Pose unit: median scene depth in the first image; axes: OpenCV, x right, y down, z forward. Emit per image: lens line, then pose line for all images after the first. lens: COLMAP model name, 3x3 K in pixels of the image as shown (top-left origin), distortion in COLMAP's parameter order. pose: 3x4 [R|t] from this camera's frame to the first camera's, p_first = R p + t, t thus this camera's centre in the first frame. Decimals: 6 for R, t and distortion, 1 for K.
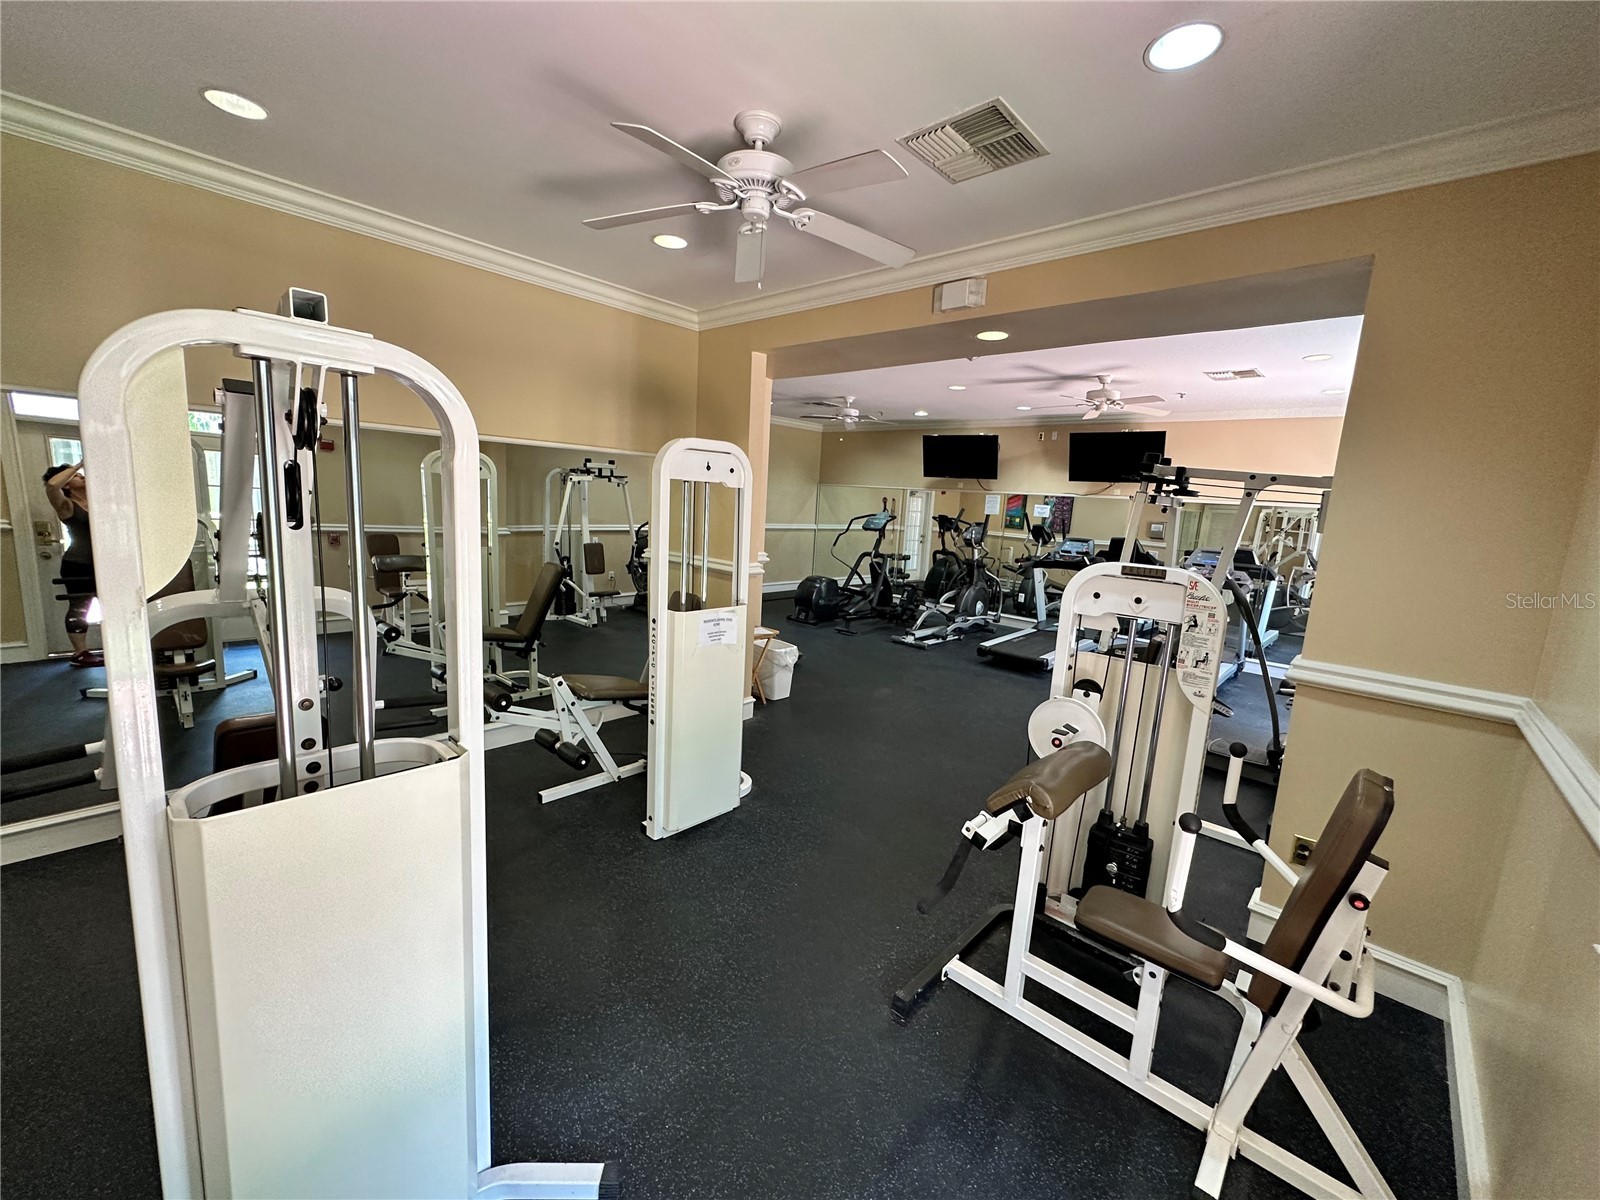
lens RADIAL K [[646.7, 0, 802.4], [0, 646.7, 597.5], [0, 0, 1]] dist [-0.000823, -0.000341]
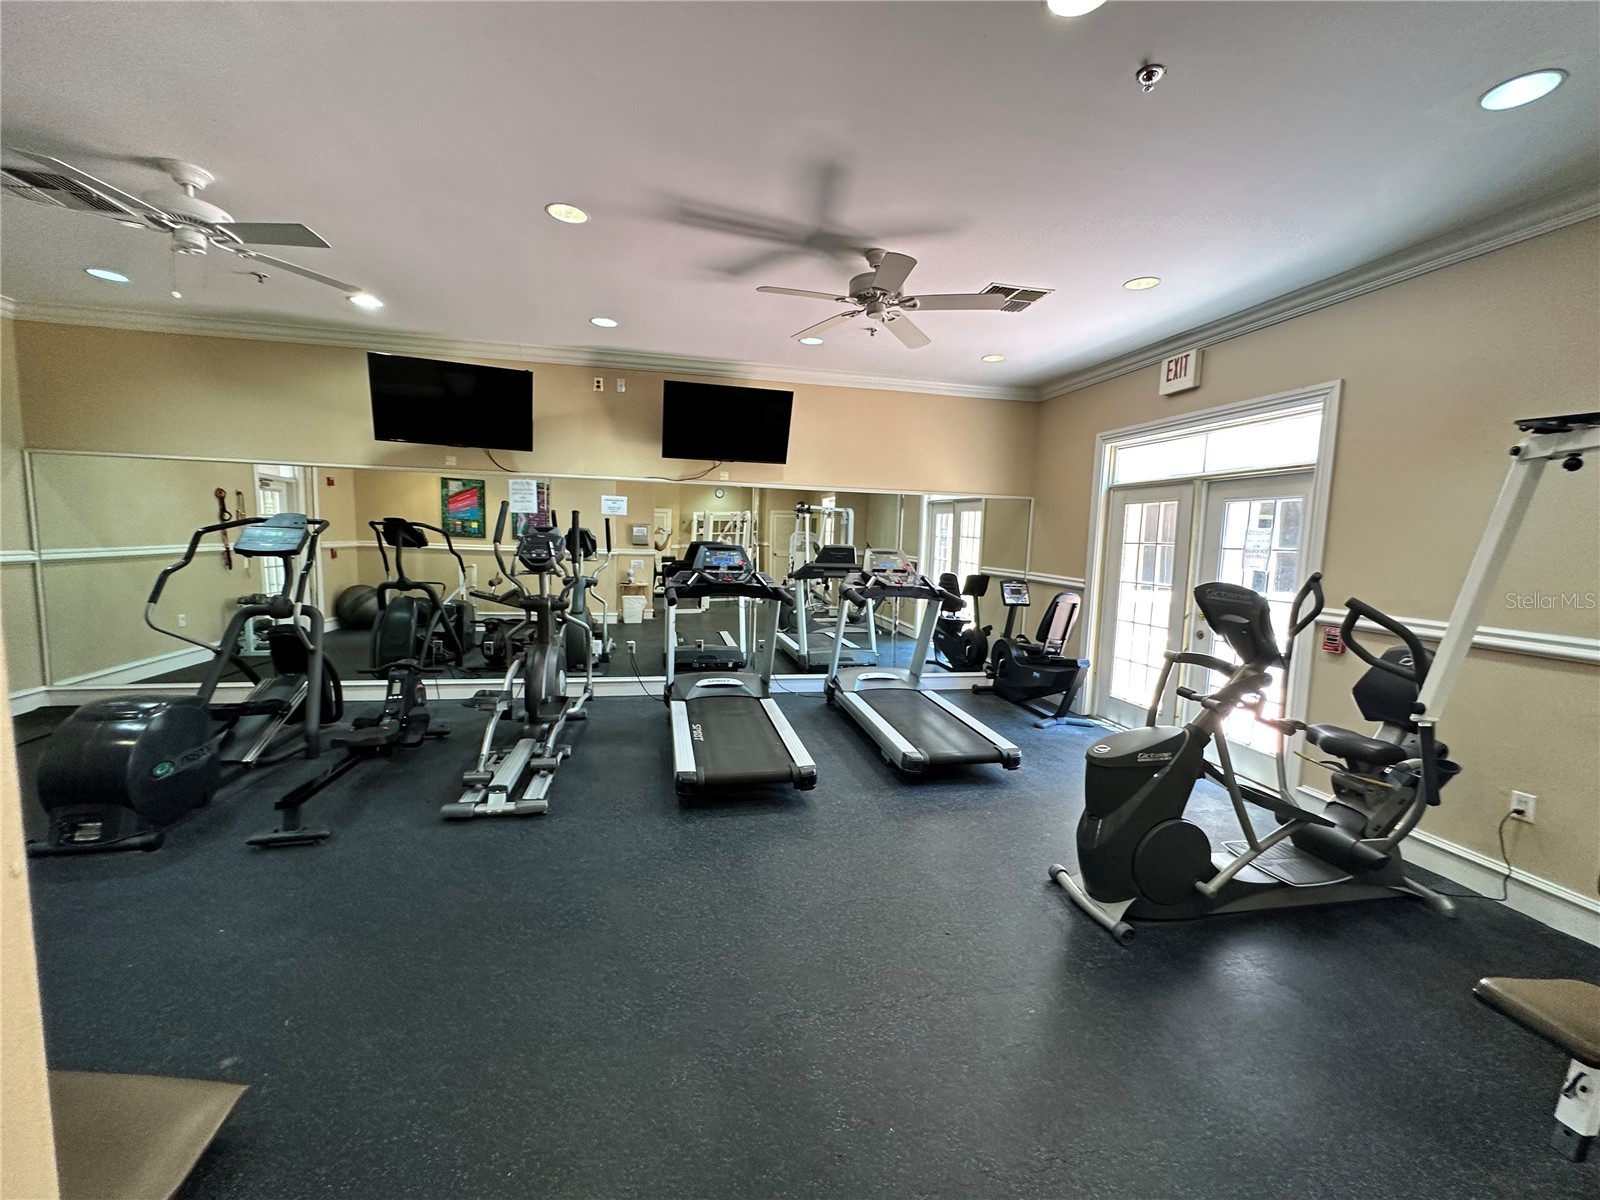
lens RADIAL K [[646.7, 0, 795.1], [0, 646.7, 594.6], [0, 0, 1]] dist [-0.000823, -0.000341]
pose [[0.578101, -0.110457, 0.808455, -0.038789], [0.128746, 0.990732, 0.043299, -0.052060], [-0.805745, 0.079054, 0.586964, 0.484363]]
